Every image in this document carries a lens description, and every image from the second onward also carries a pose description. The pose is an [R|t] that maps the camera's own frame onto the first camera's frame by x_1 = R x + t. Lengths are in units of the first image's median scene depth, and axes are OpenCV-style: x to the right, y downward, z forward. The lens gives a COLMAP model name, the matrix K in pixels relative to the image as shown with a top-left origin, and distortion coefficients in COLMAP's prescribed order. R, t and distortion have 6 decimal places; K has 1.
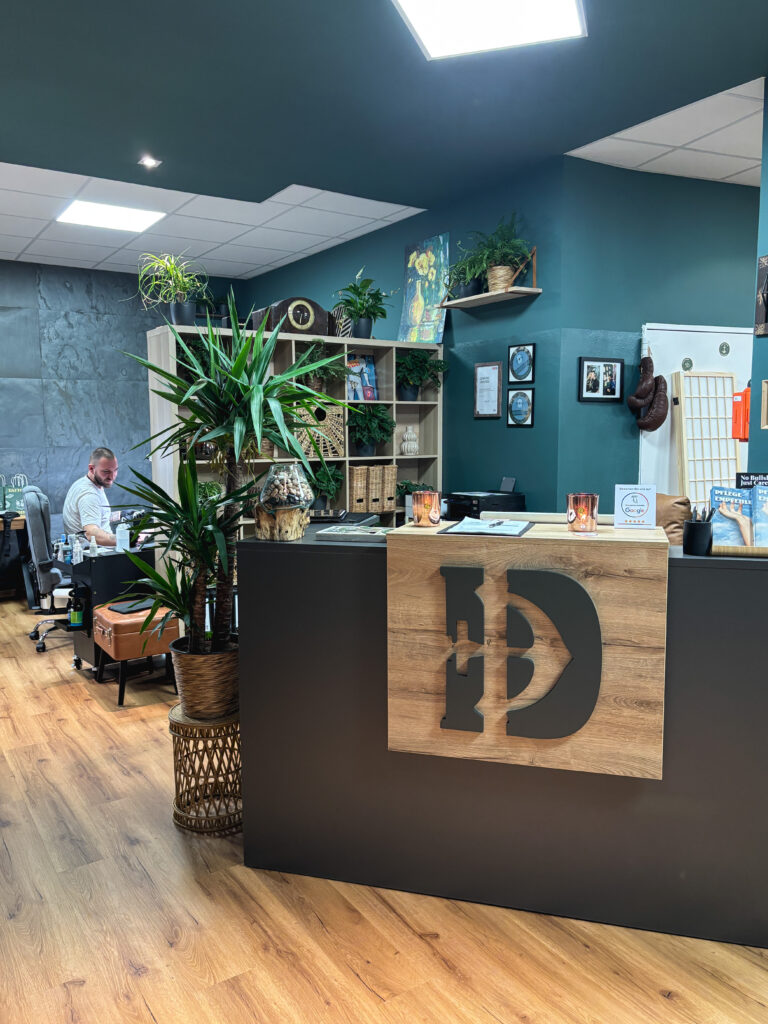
lens RADIAL K [[770.9, 0, 384.0], [0, 770.9, 512.0], [0, 0, 1]] dist [0.009603, 0.004742]
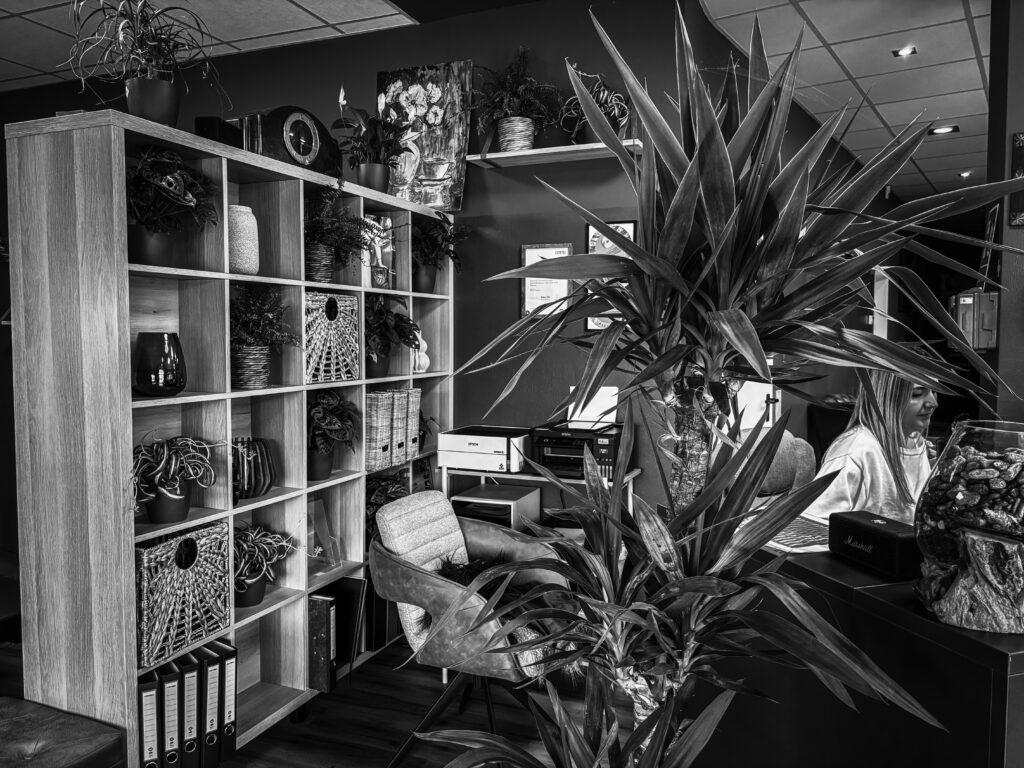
lens RADIAL K [[770.9, 0, 514.5], [0, 770.9, 367.5], [0, 0, 1]] dist [0.009603, 0.004742]
pose [[0.825658, -0.017047, 0.563913, -0.288913], [0.055316, 0.997173, -0.050847, -0.041472], [-0.561453, 0.073176, 0.824267, 0.414598]]
